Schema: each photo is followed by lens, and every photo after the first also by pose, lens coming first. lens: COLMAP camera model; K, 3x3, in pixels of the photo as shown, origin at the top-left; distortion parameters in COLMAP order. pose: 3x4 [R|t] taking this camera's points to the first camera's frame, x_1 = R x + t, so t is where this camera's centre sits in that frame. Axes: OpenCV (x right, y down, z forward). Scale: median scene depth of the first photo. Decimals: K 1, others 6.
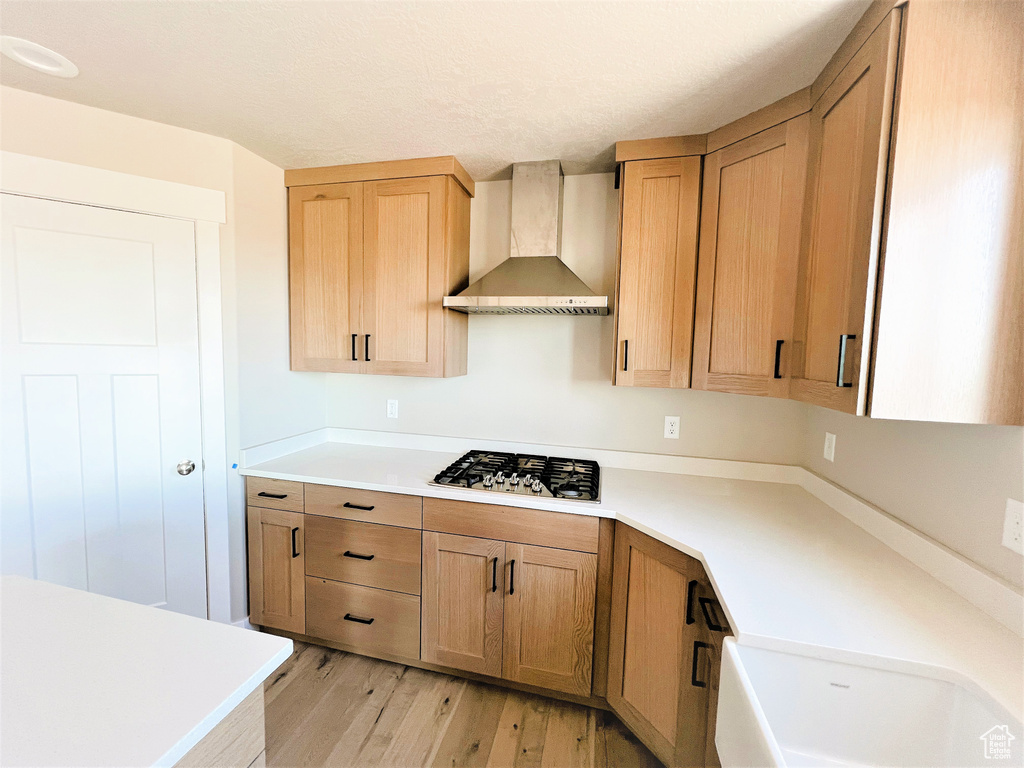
lens RADIAL K [[413.0, 0, 509.6], [0, 413.0, 382.7], [0, 0, 1]] dist [0.003057, 0.000071]
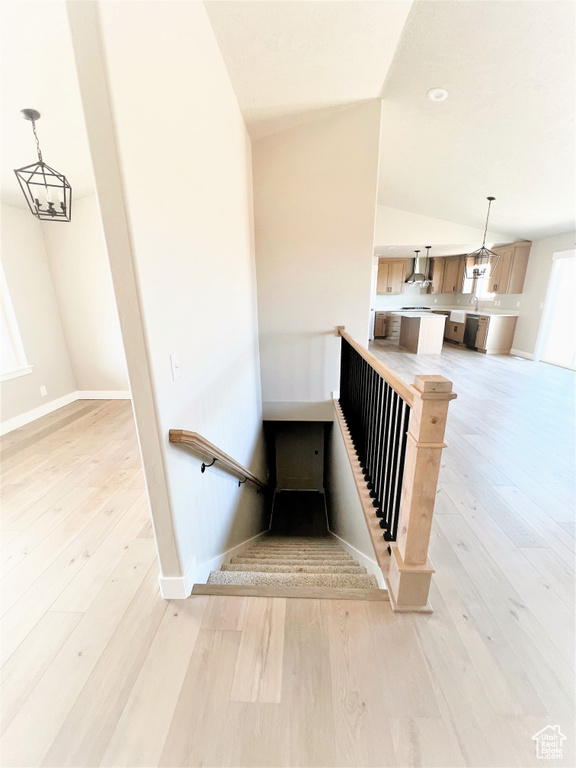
lens RADIAL K [[309.8, 0, 289.1], [0, 309.8, 385.0], [0, 0, 1]] dist [0.003057, 0.000071]
pose [[0.978240, -0.096557, 0.183639, -2.746253], [0.054257, 0.973361, 0.222766, 0.178059], [-0.200256, -0.207955, 0.957420, -3.296556]]
